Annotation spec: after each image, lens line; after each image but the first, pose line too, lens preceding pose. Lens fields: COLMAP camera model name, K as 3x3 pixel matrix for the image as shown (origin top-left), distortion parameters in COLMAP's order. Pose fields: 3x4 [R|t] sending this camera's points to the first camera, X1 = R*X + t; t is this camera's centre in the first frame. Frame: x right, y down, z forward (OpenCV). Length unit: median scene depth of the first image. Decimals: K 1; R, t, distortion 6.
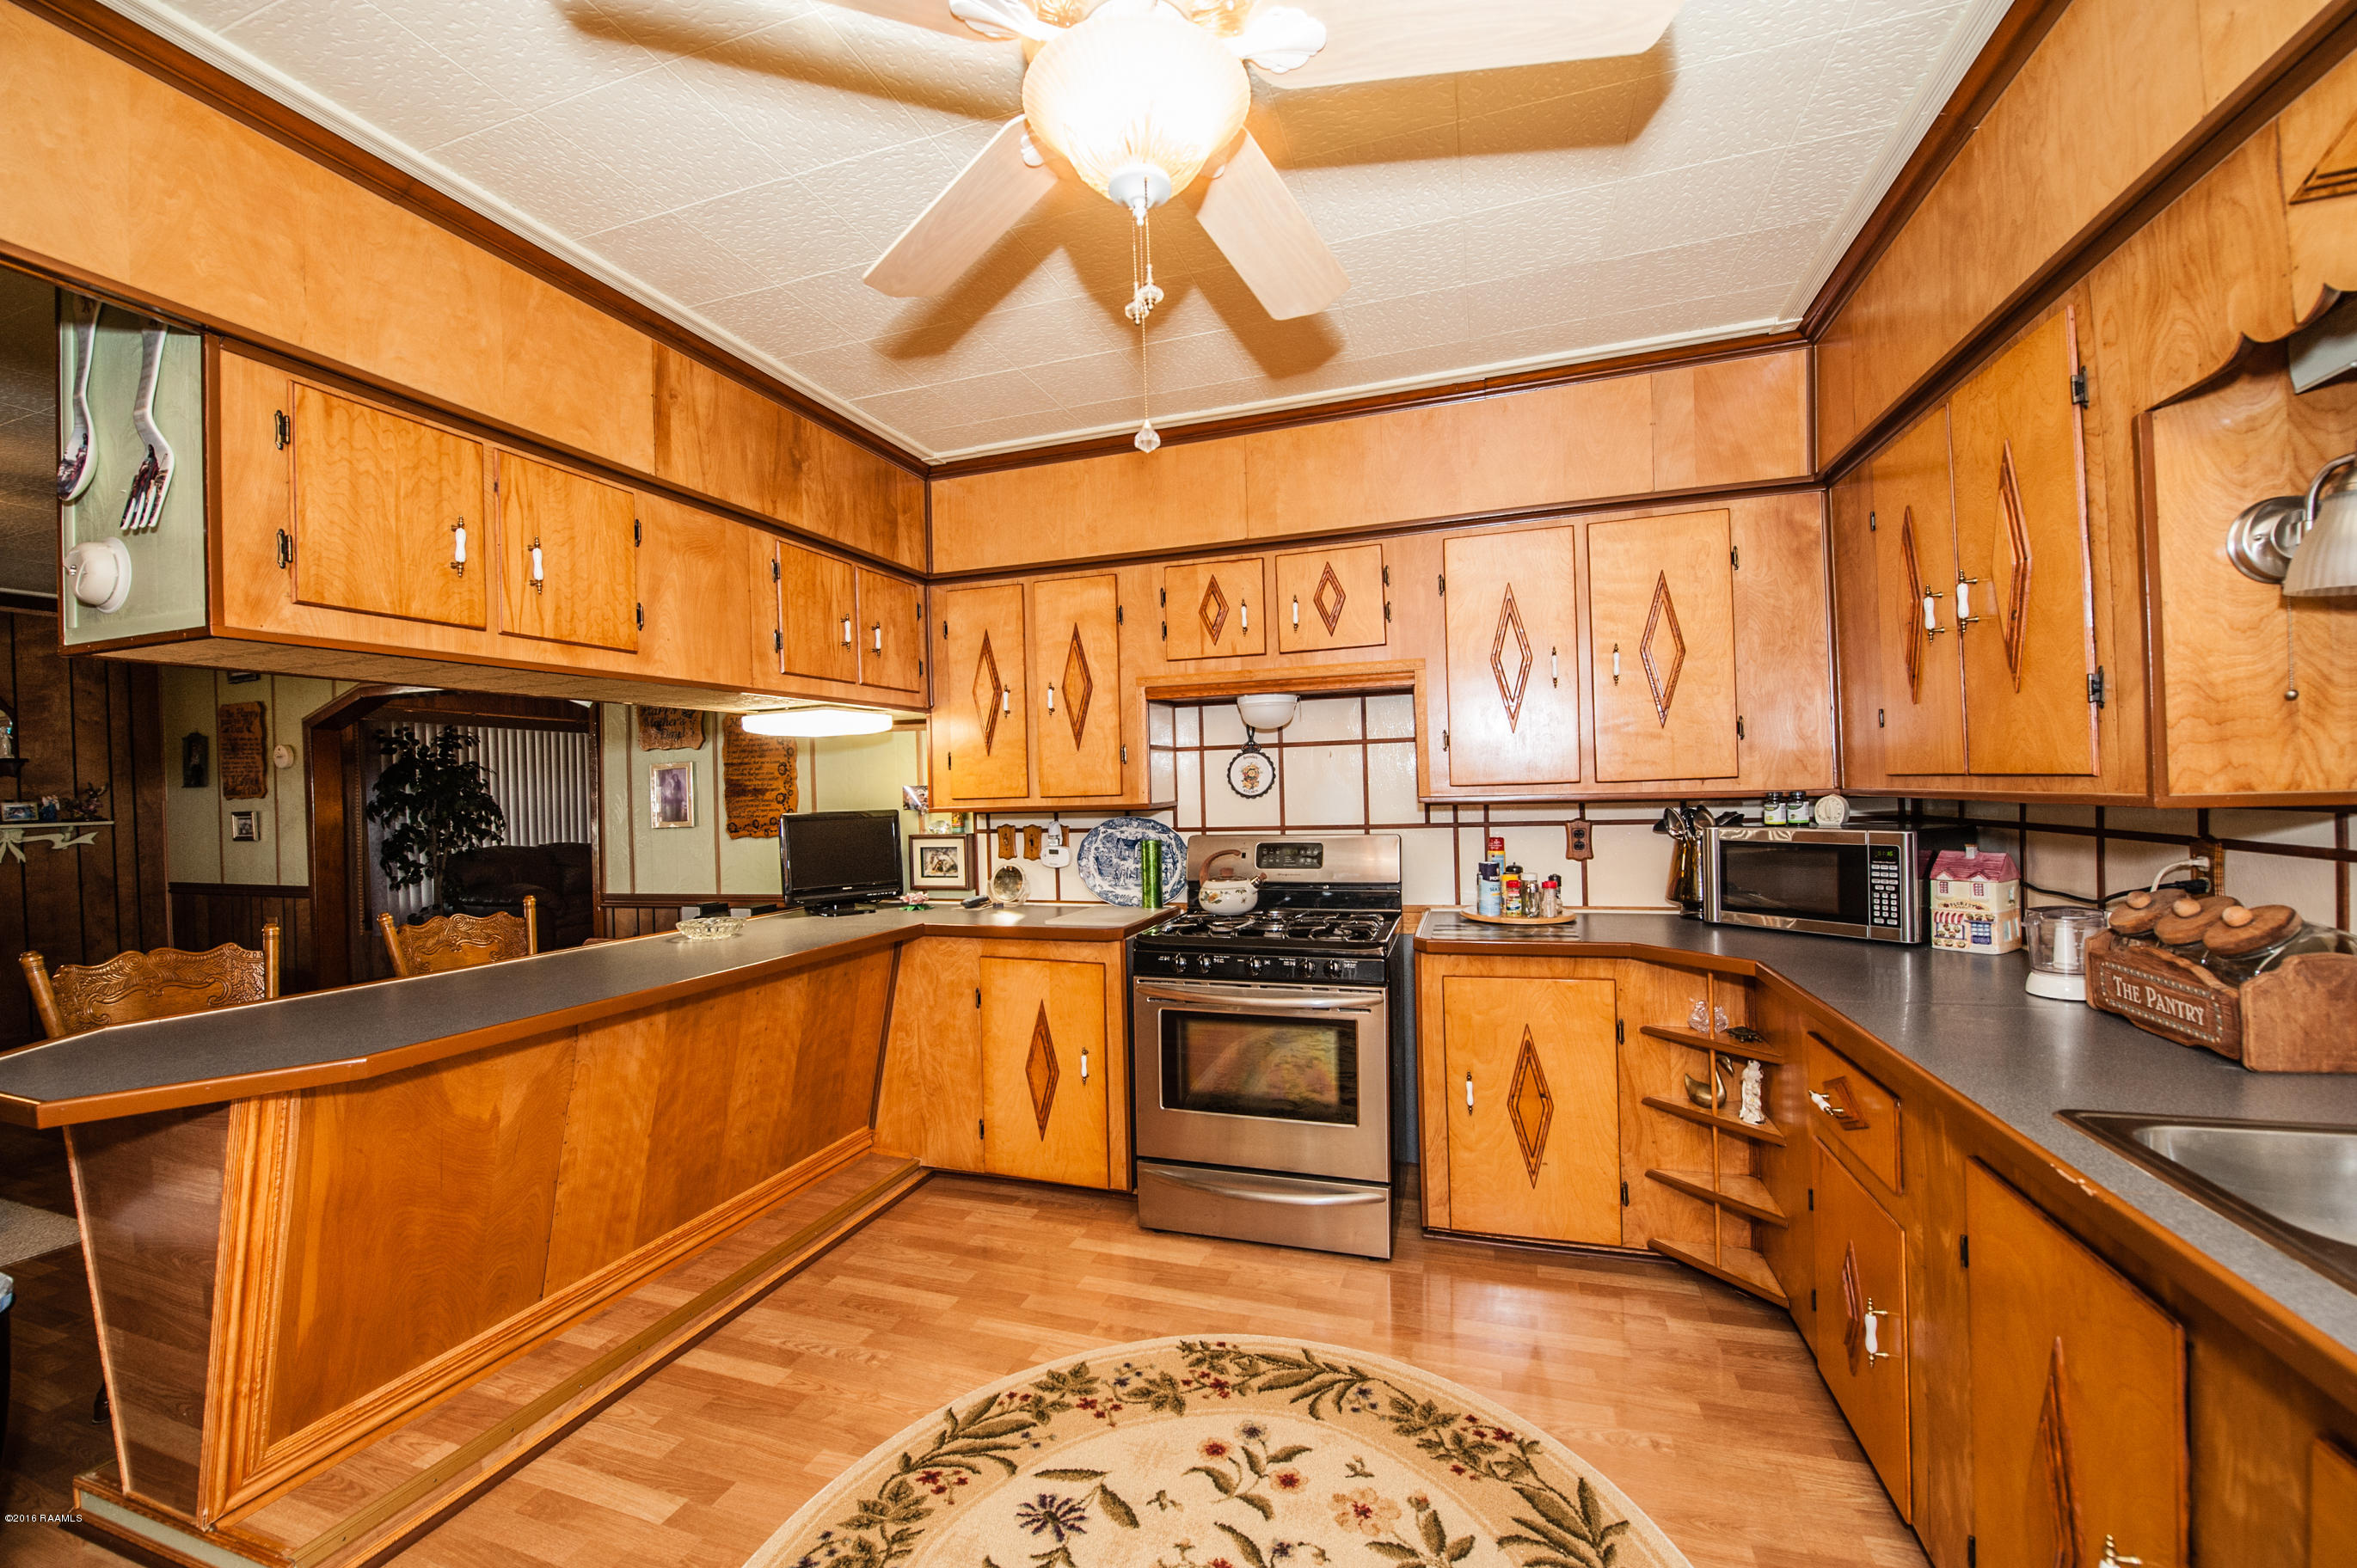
lens RADIAL K [[939.8, 0, 1174.9], [0, 939.8, 794.2], [0, 0, 1]] dist [-0.018242, -0.000059]
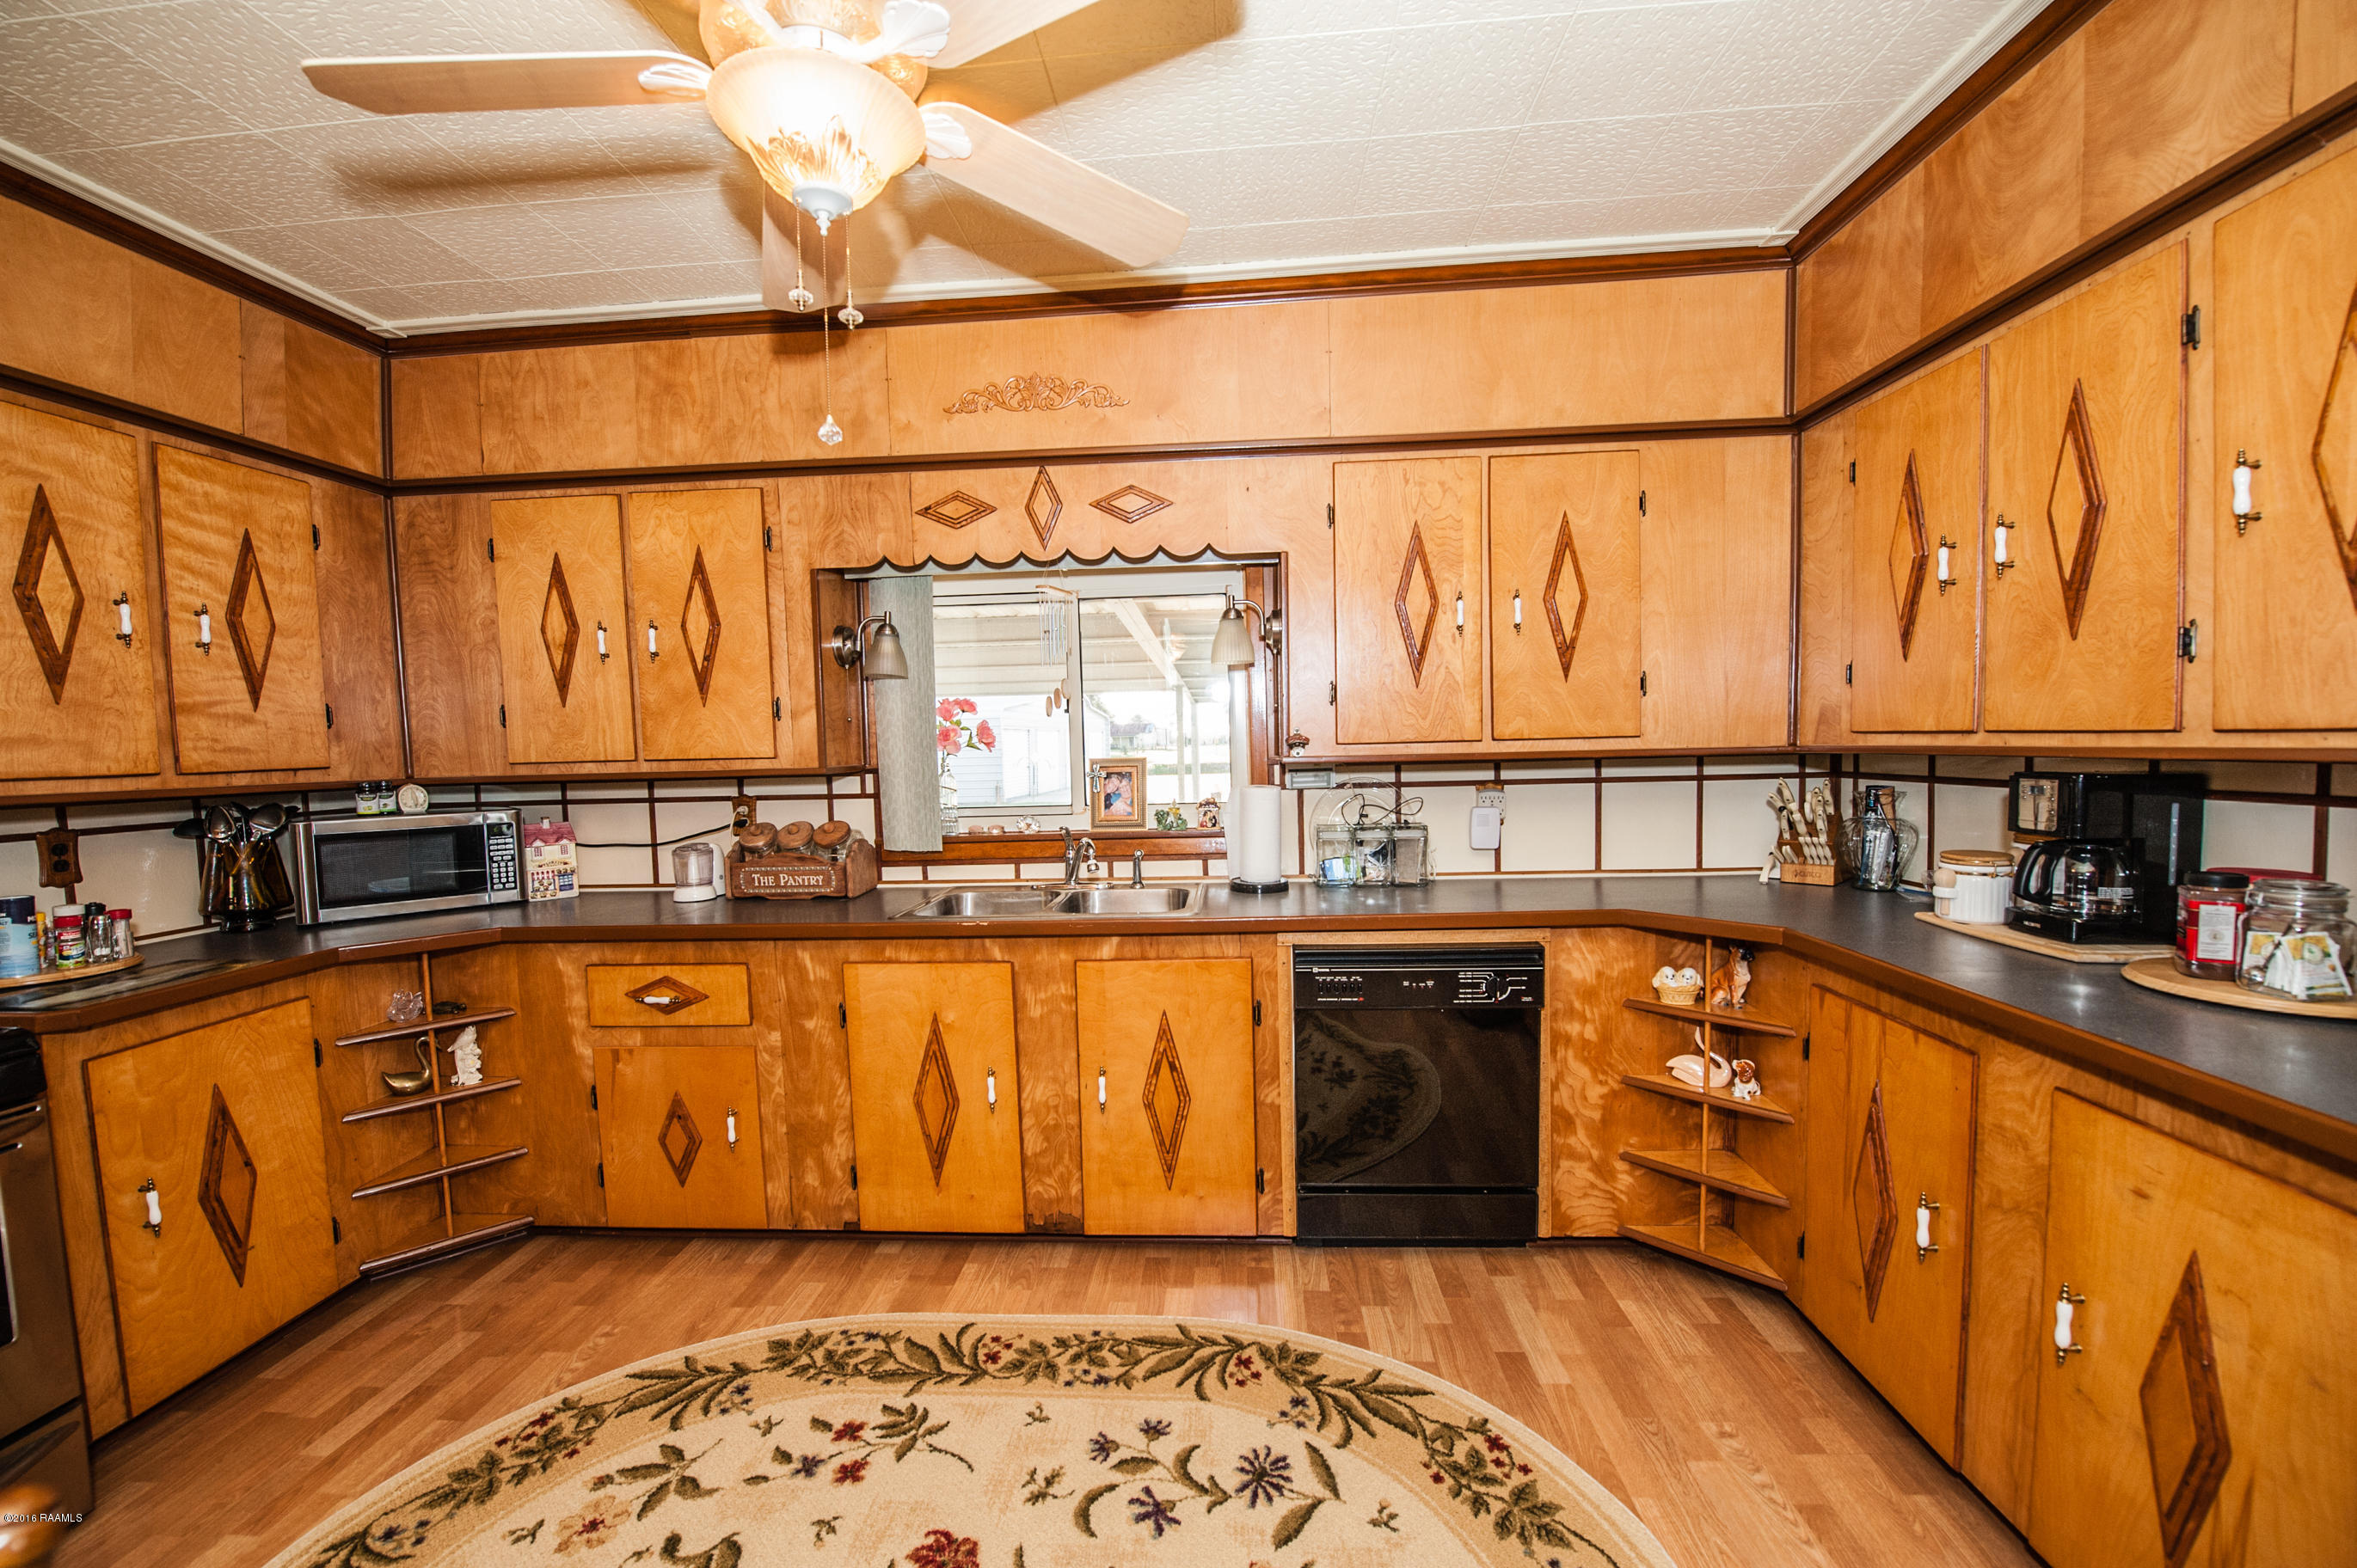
lens RADIAL K [[939.8, 0, 1174.9], [0, 939.8, 794.2], [0, 0, 1]] dist [-0.018242, -0.000059]
pose [[-0.248871, -0.018824, 0.968354, -0.582943], [0.038994, 0.998806, 0.029438, 0.016084], [-0.967751, 0.045086, -0.247840, 0.433328]]
